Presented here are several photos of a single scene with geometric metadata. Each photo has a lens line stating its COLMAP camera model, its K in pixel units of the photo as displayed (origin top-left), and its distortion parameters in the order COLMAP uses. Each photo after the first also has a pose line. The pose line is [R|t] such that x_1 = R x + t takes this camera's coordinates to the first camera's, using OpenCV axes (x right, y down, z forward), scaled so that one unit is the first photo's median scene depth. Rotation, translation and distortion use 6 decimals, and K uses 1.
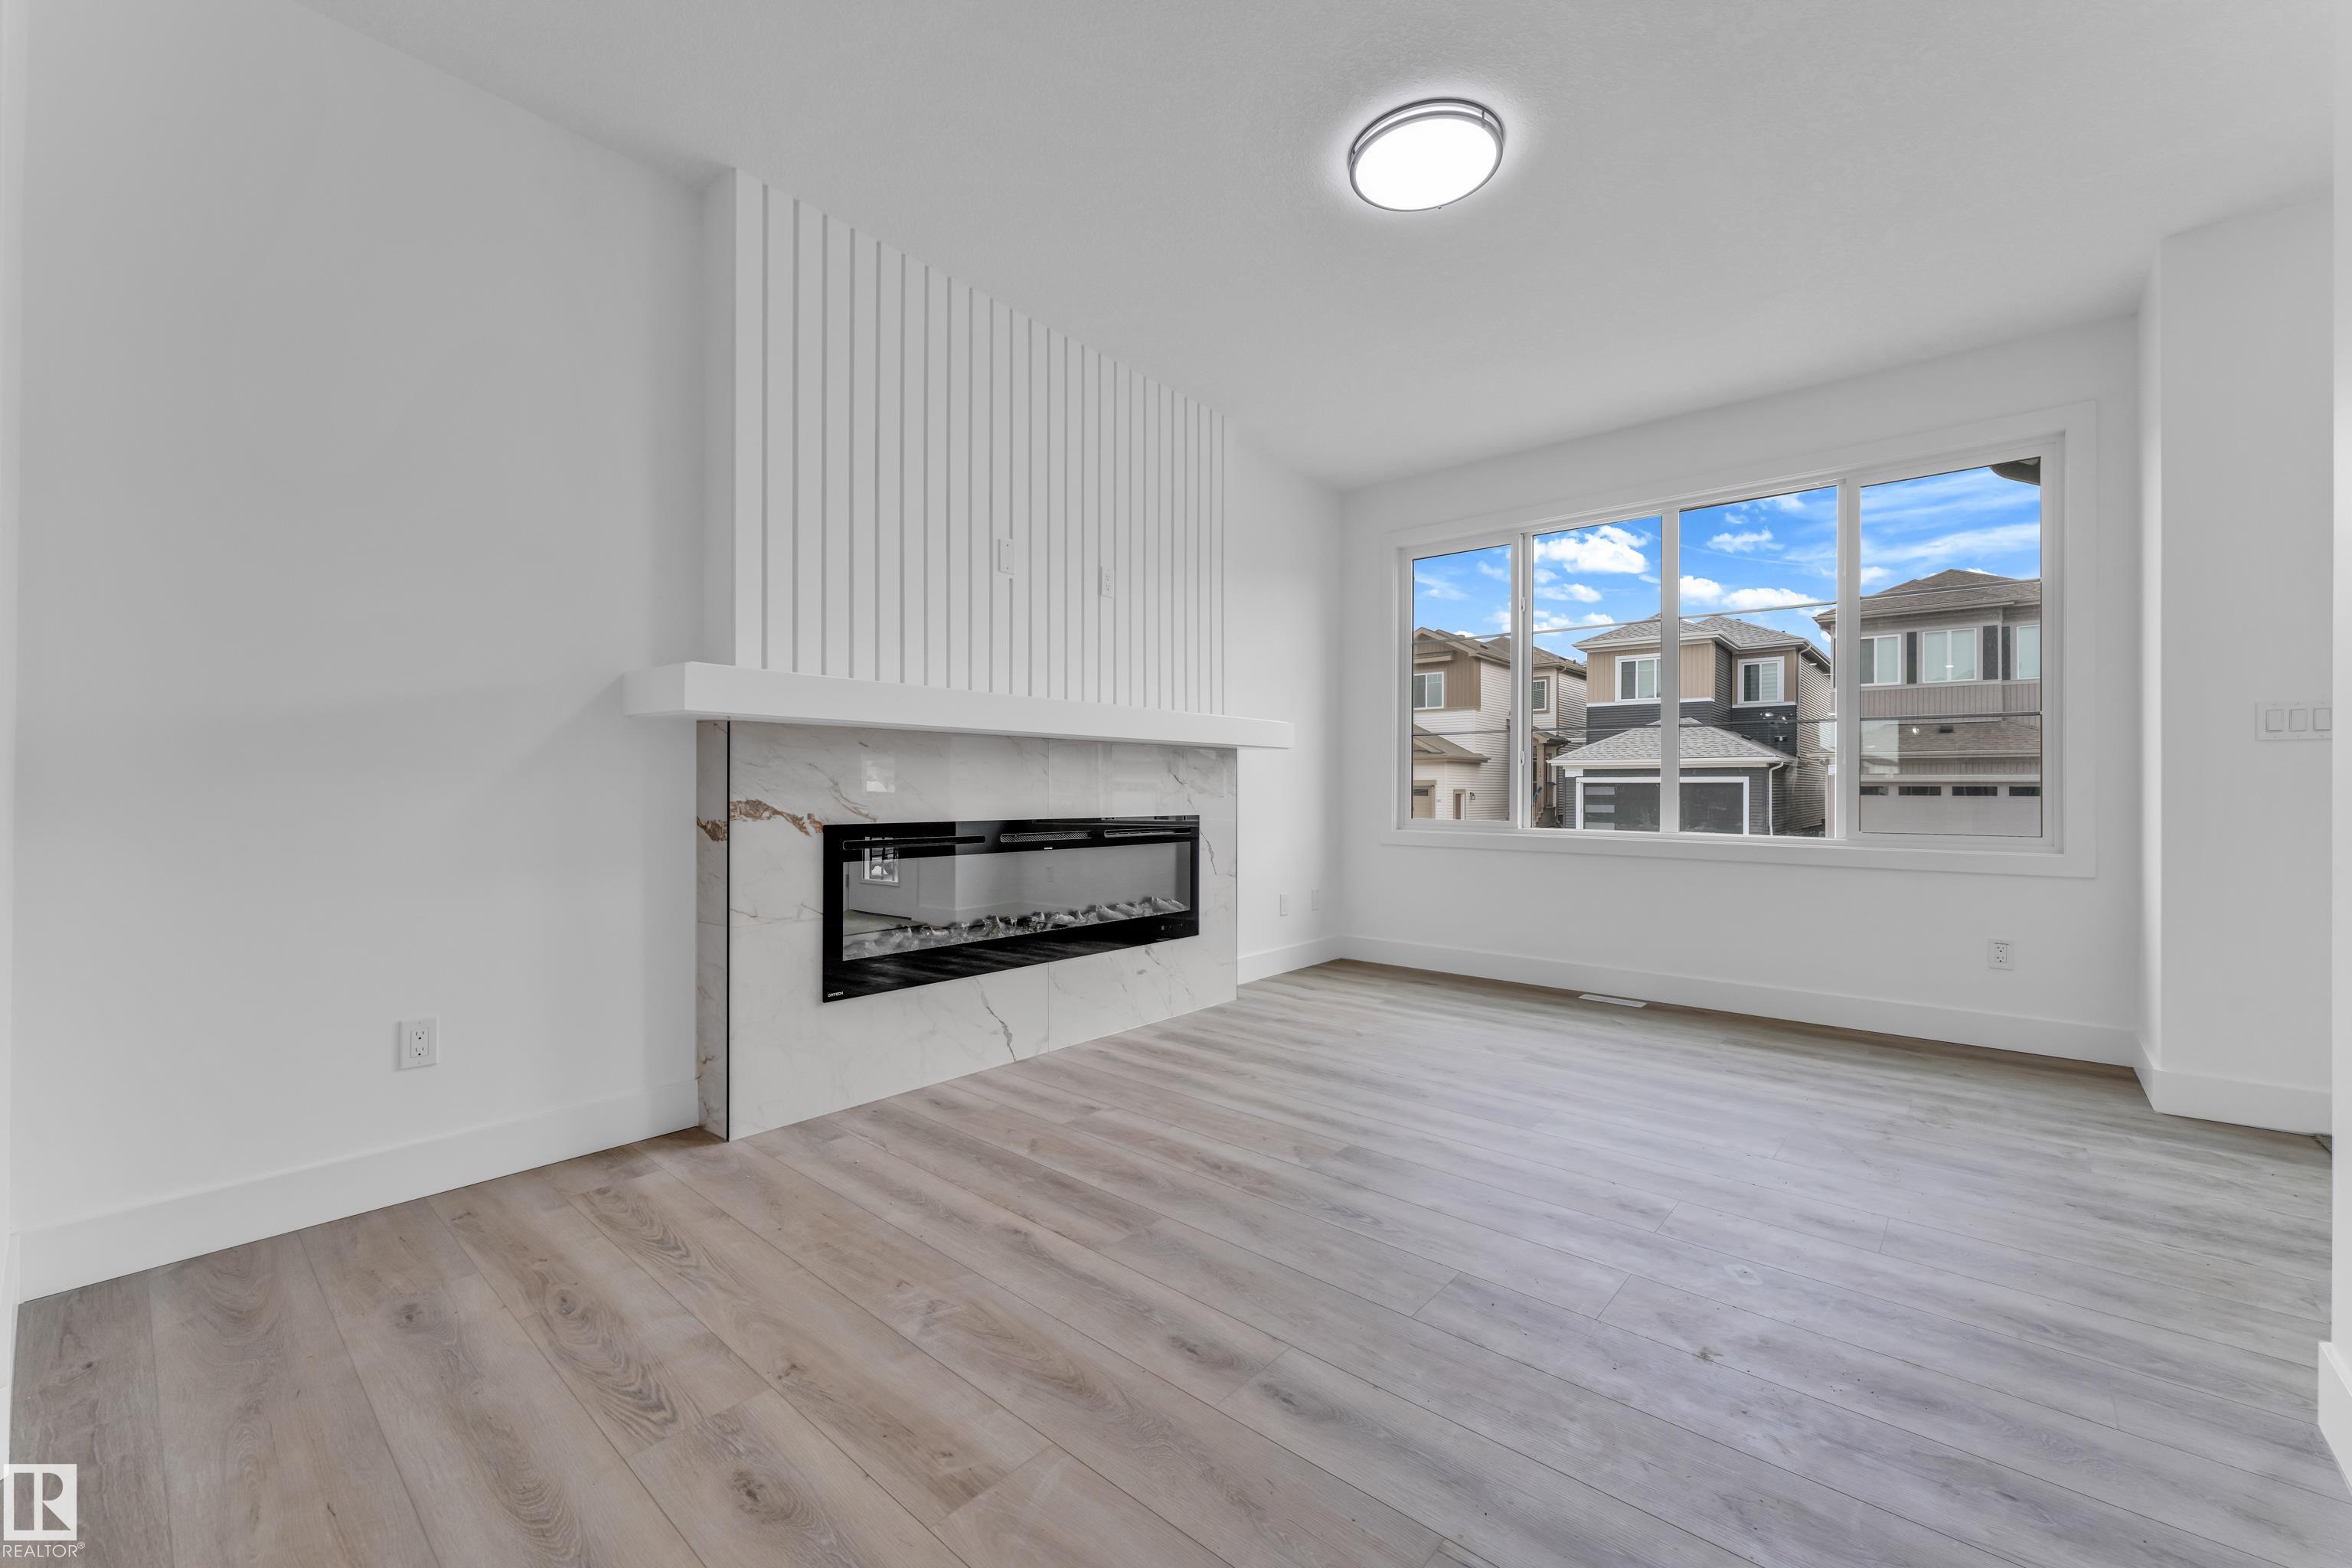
lens RADIAL K [[942.4, 0, 1176.0], [0, 942.4, 784.0], [0, 0, 1]] dist [-0.003093, -0.000287]
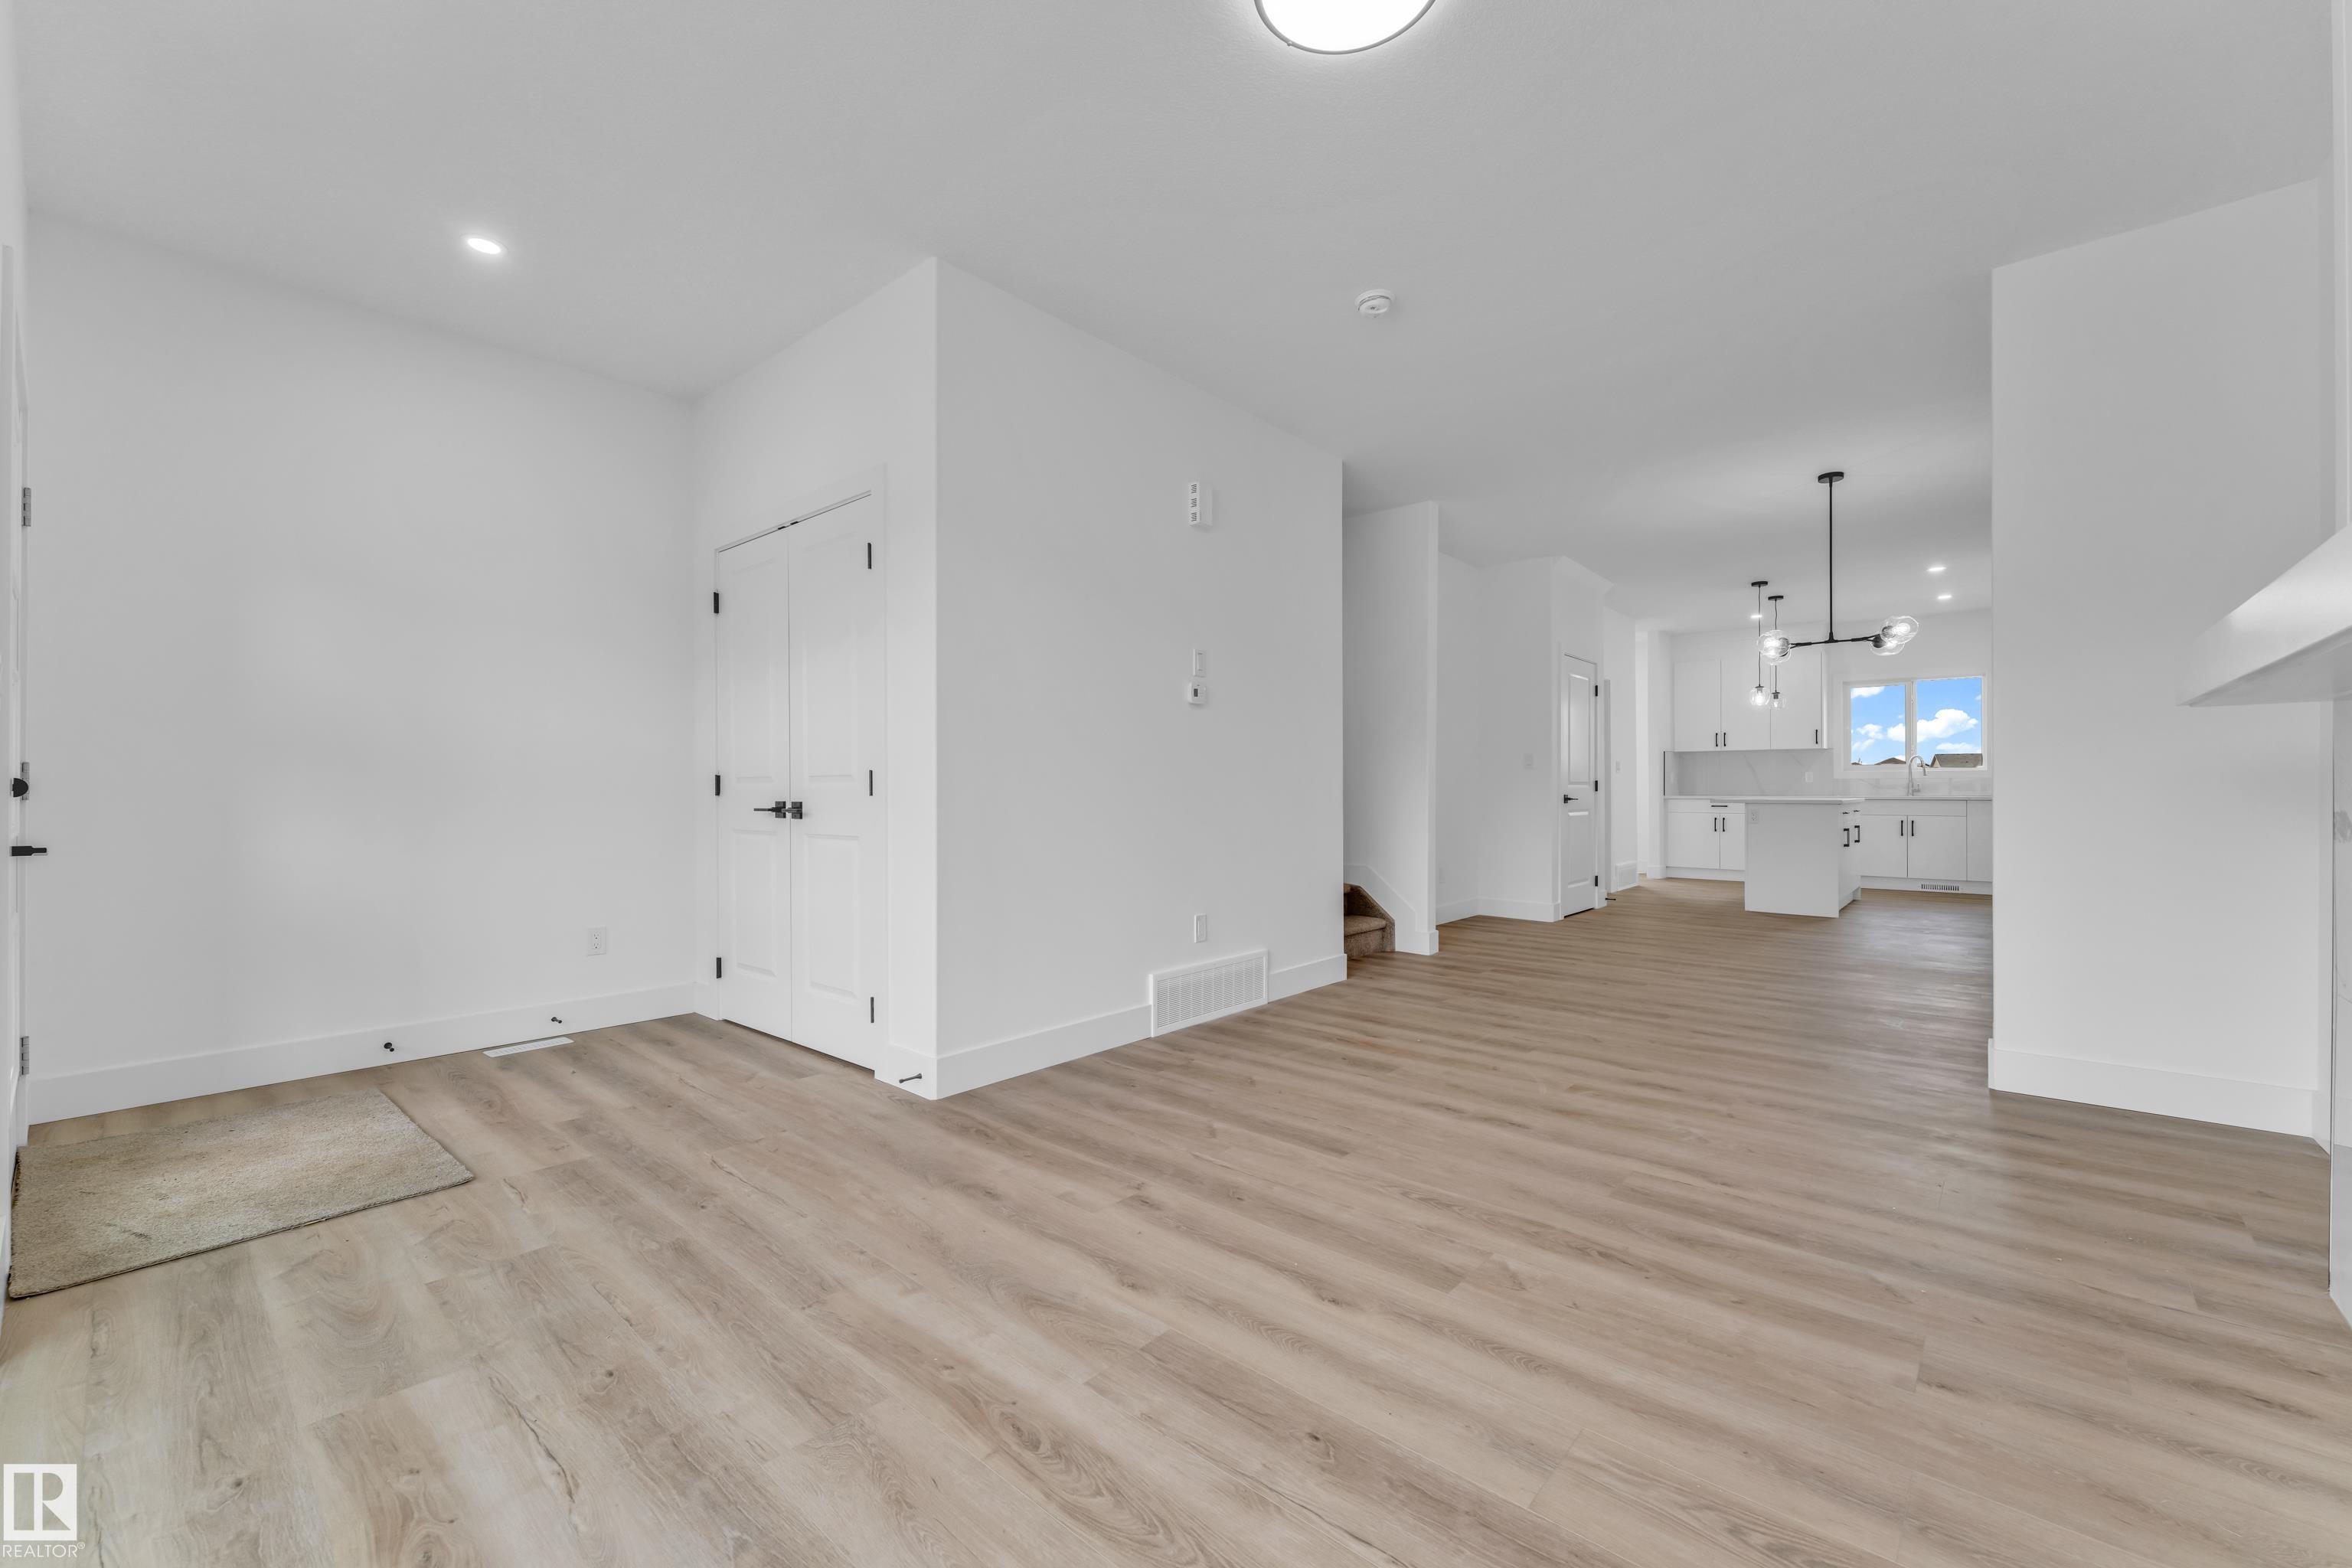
lens RADIAL K [[942.4, 0, 1176.0], [0, 942.4, 784.0], [0, 0, 1]] dist [-0.003093, -0.000287]
pose [[-0.999935, -0.003339, 0.010876, 0.056000], [-0.003447, 0.999945, -0.009884, 0.001334], [-0.010842, -0.009921, -0.999892, 0.251122]]
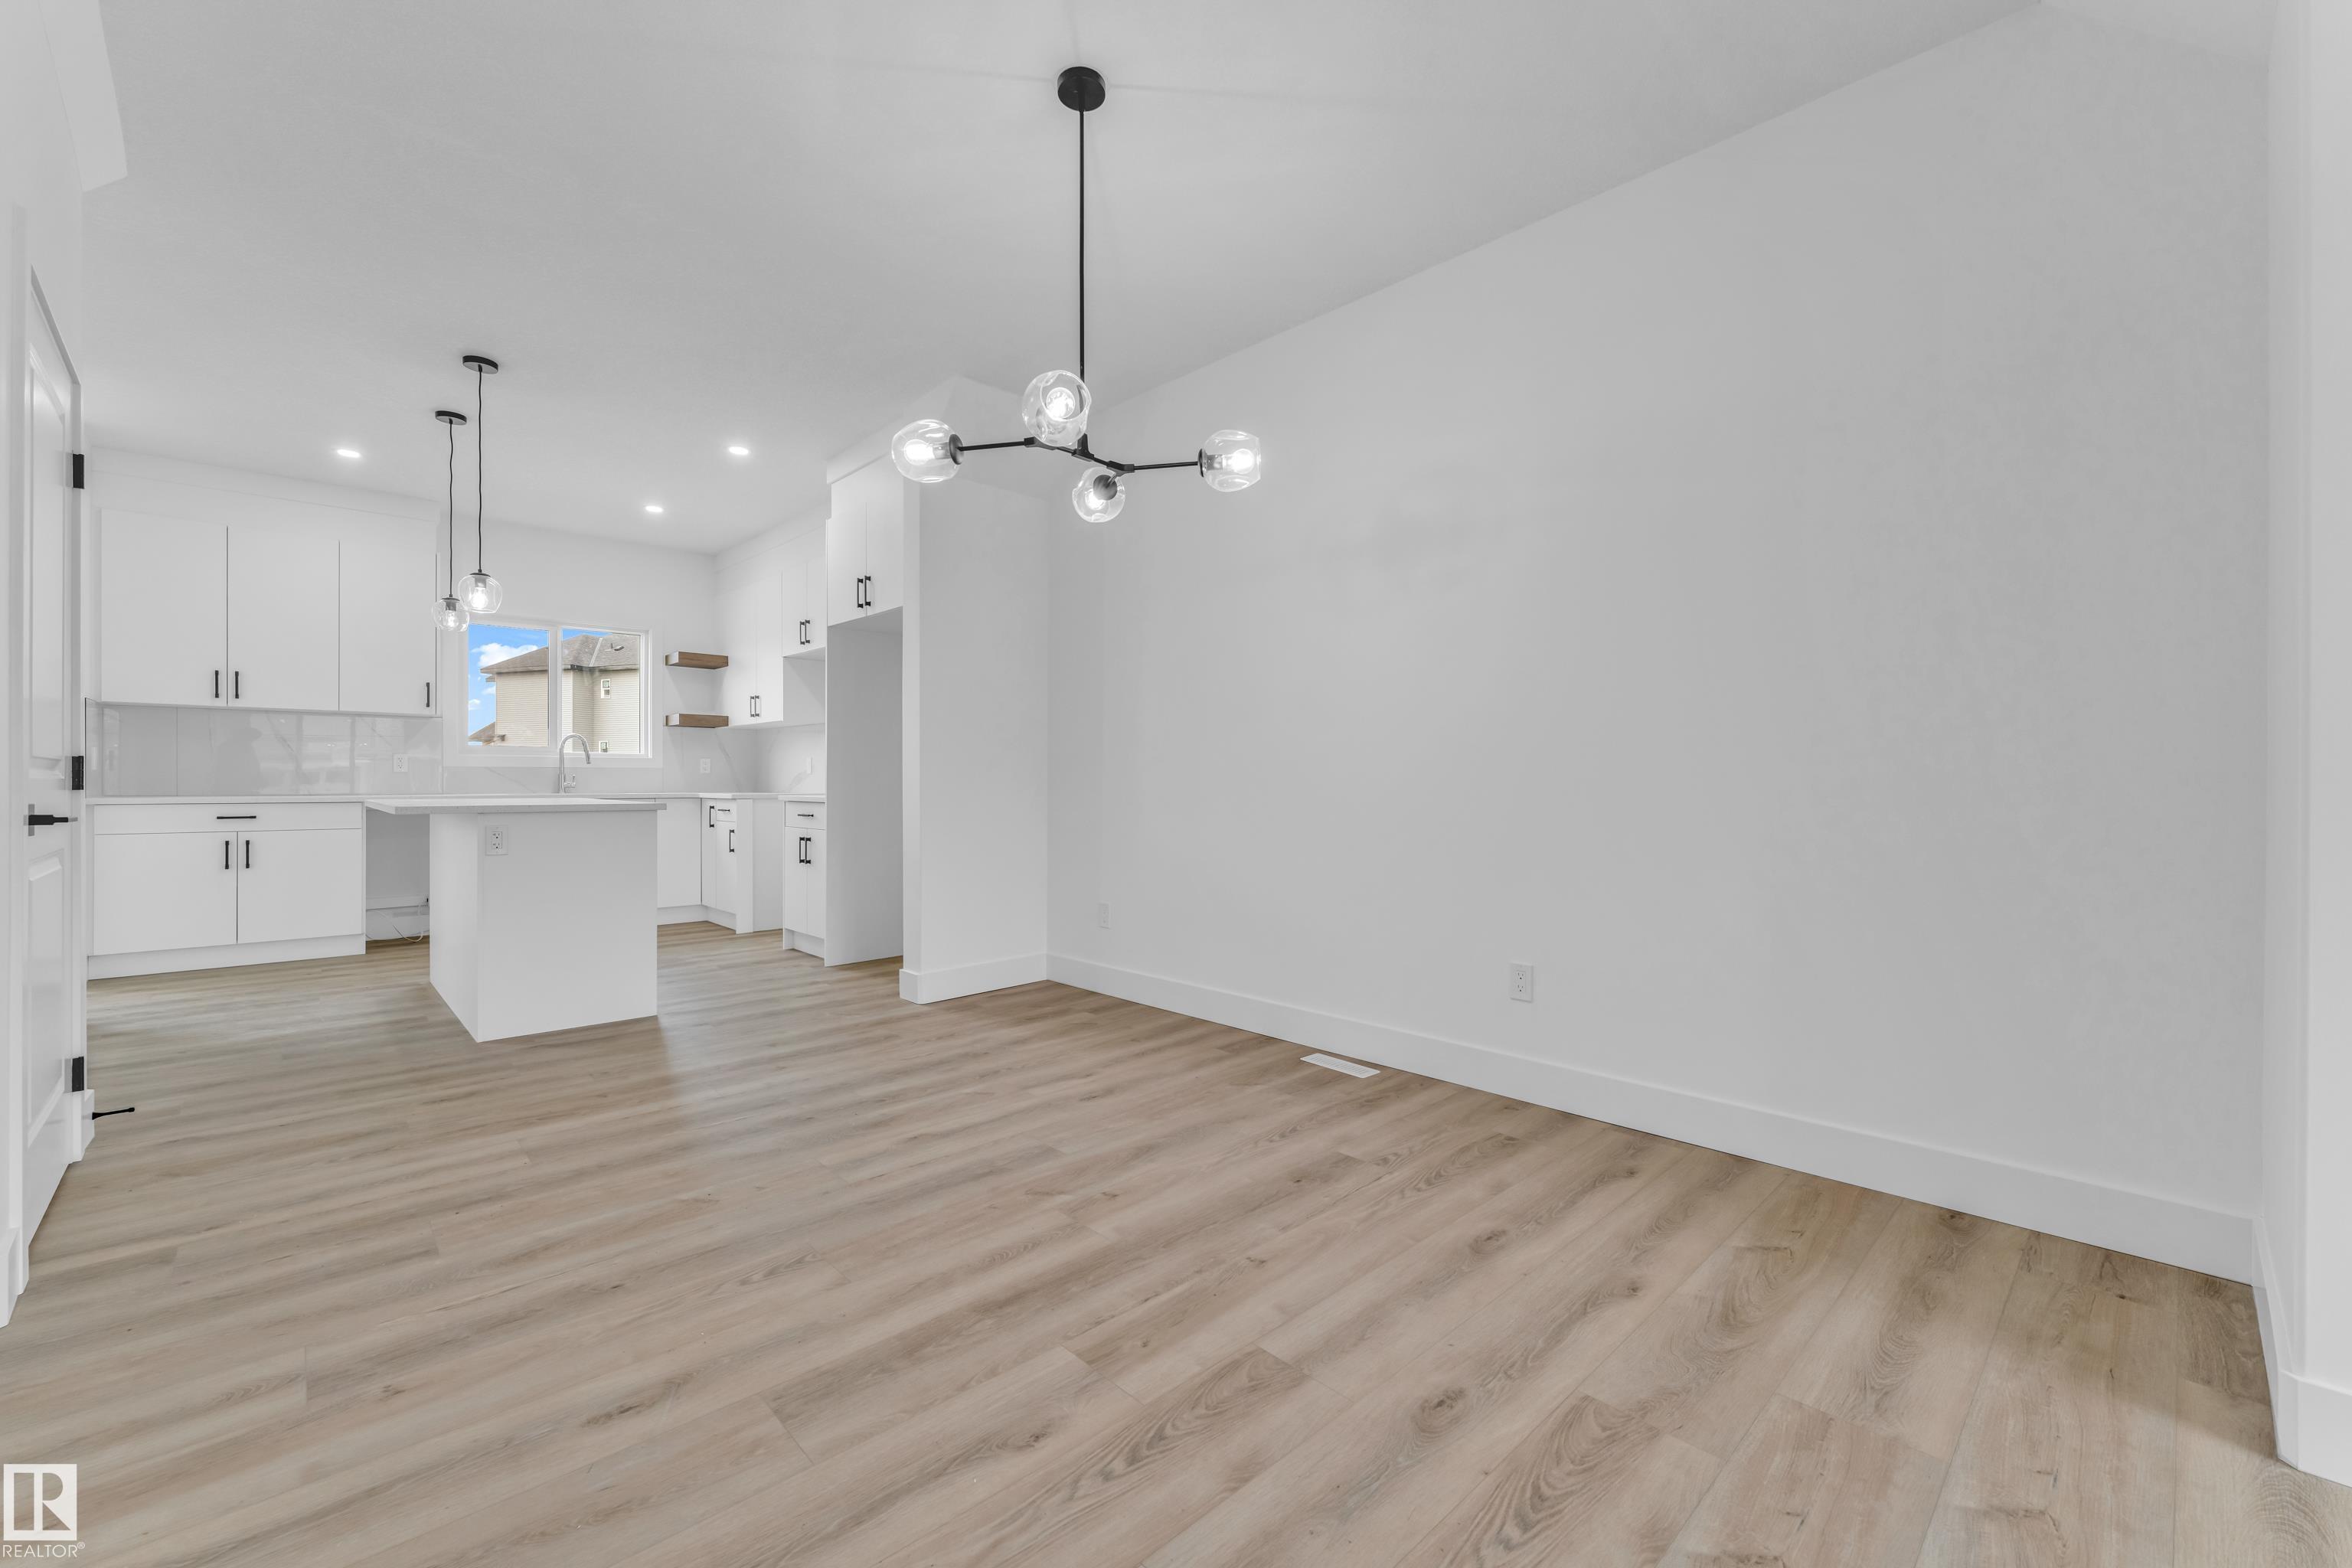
lens RADIAL K [[939.2, 0, 1165.9], [0, 939.2, 789.4], [0, 0, 1]] dist [0.000199, -0.000079]
pose [[-0.100582, 0.003594, -0.994922, -0.013598], [0.003101, 0.999990, 0.003298, -0.000440], [0.994924, -0.002754, -0.100592, -0.015620]]
